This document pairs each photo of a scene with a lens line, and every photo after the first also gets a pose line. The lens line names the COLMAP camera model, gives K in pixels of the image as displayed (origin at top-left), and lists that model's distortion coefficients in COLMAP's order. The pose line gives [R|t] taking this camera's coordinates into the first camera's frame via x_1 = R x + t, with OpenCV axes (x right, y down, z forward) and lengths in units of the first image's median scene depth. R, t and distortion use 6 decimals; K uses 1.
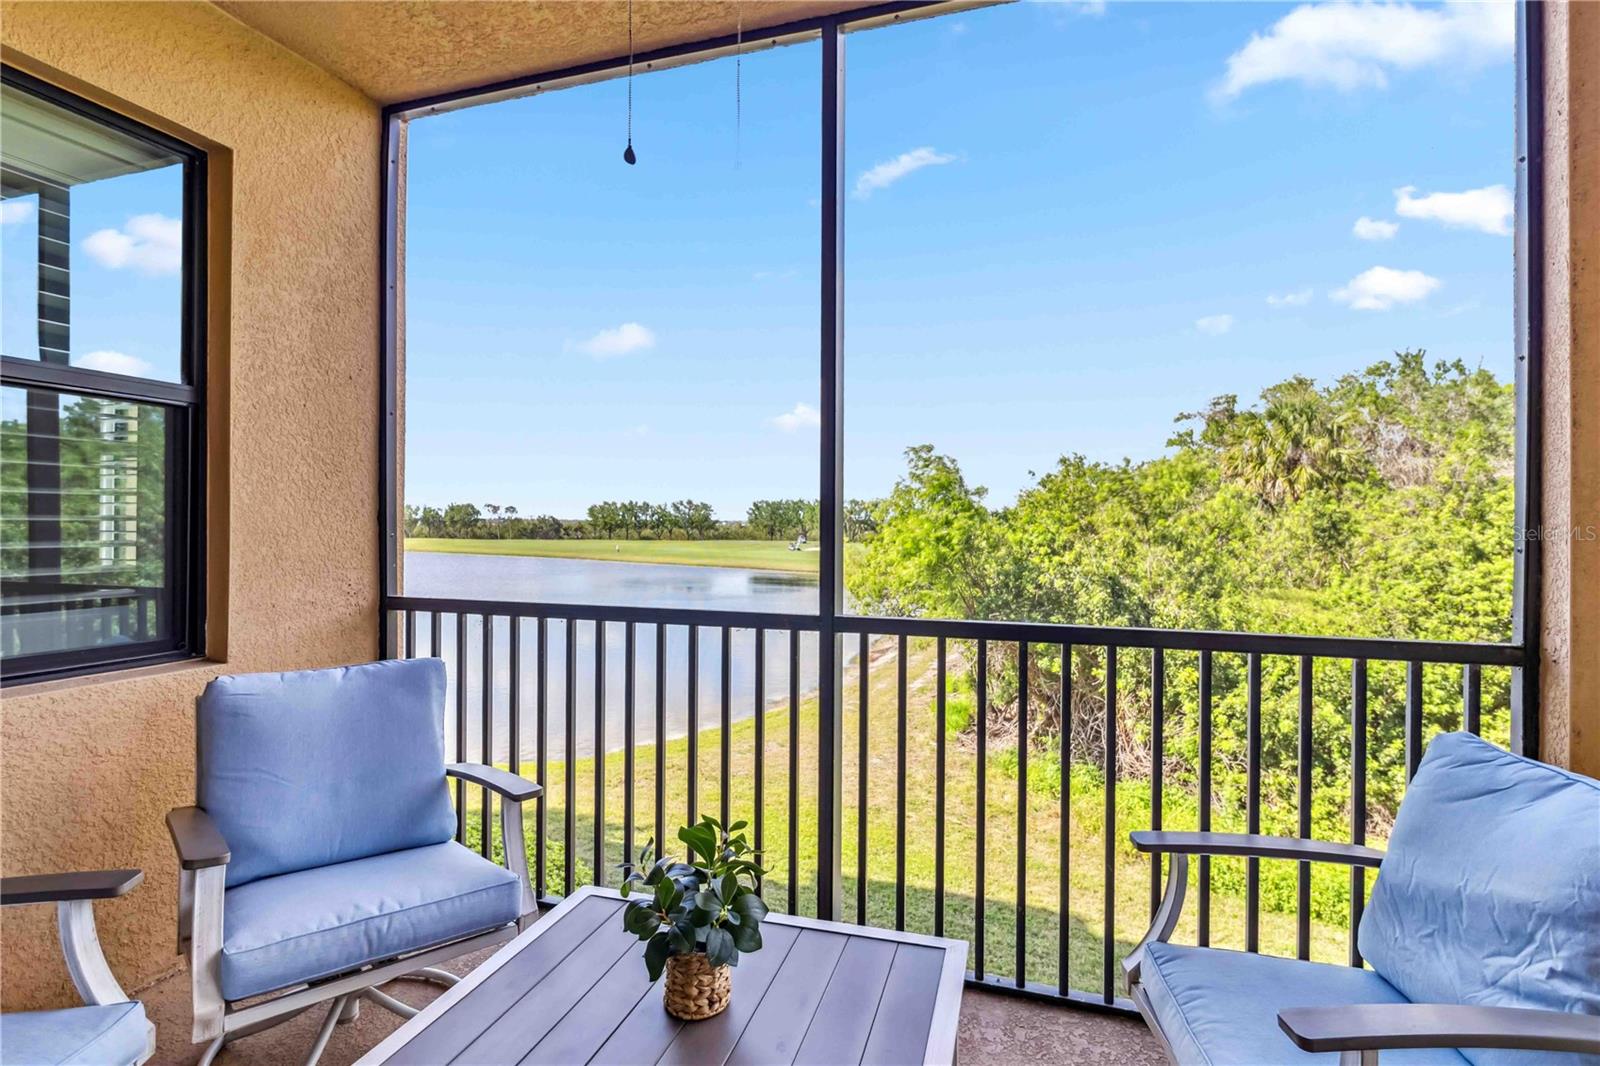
lens RADIAL K [[789.2, 0, 803.9], [0, 789.2, 528.9], [0, 0, 1]] dist [-0.000421, -0.001528]
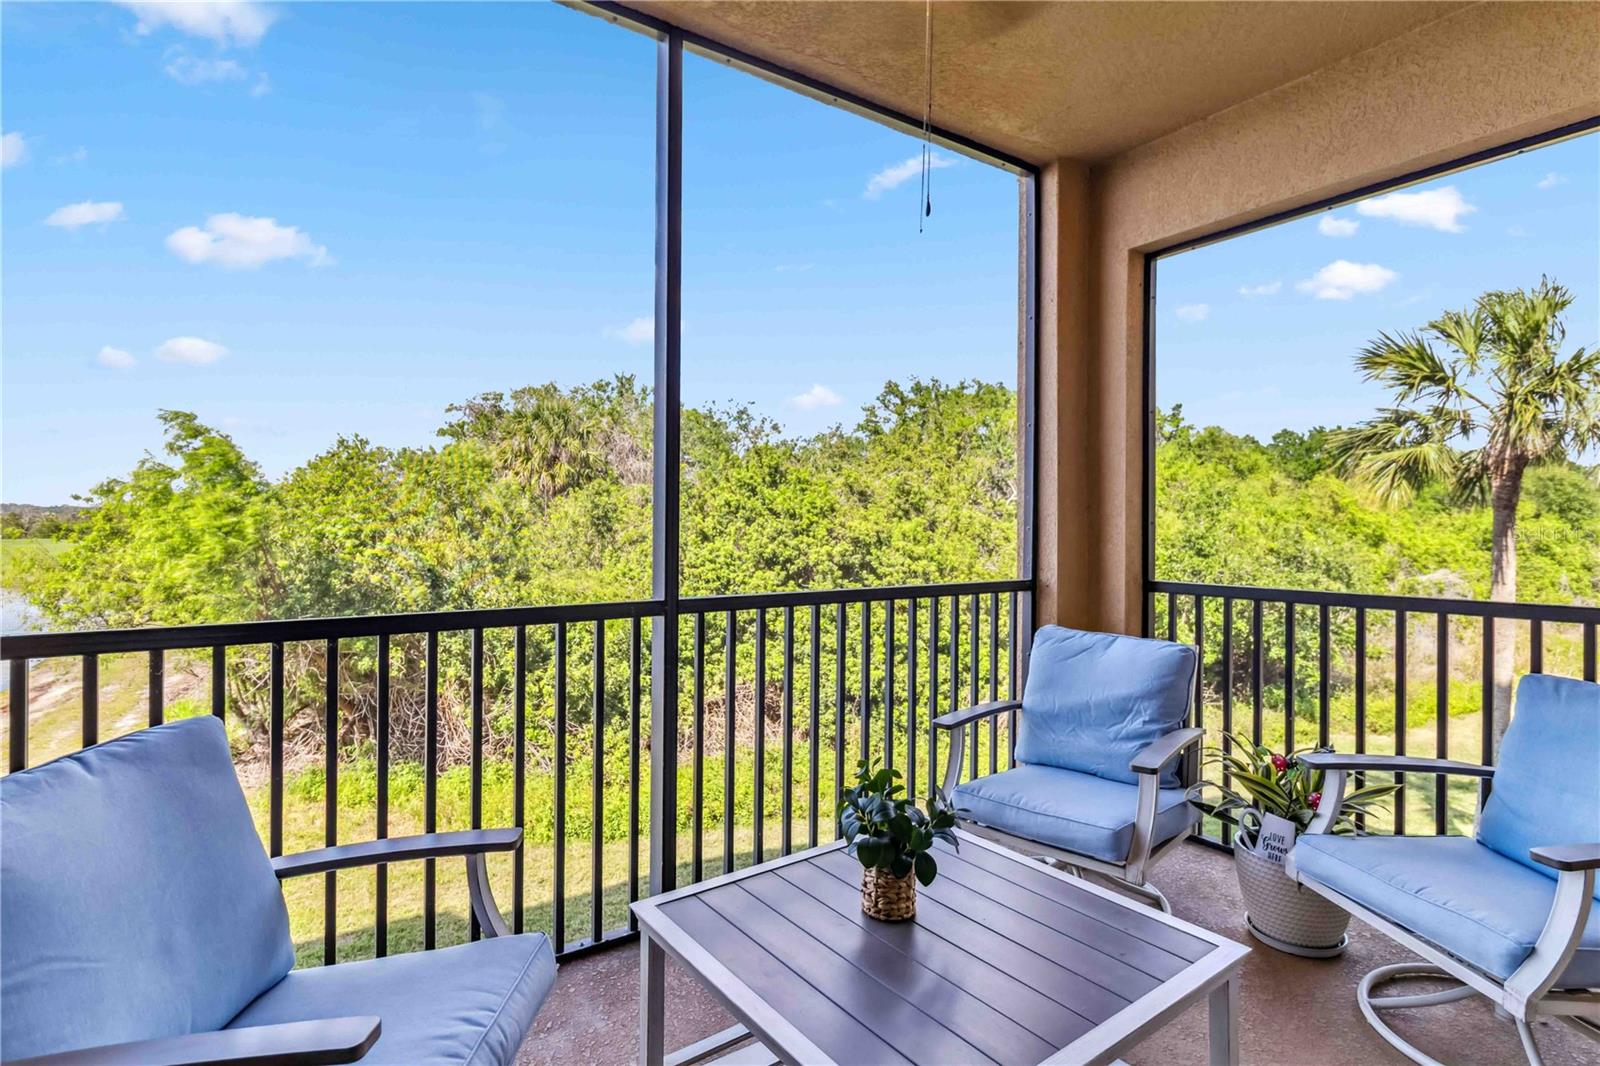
lens RADIAL K [[789.2, 0, 806.4], [0, 789.2, 529.4], [0, 0, 1]] dist [-0.000421, -0.001528]
pose [[0.611983, -0.011568, 0.790786, -0.097126], [0.000186, 0.999895, 0.014483, 0.000185], [-0.790871, -0.008716, 0.611921, 0.030258]]
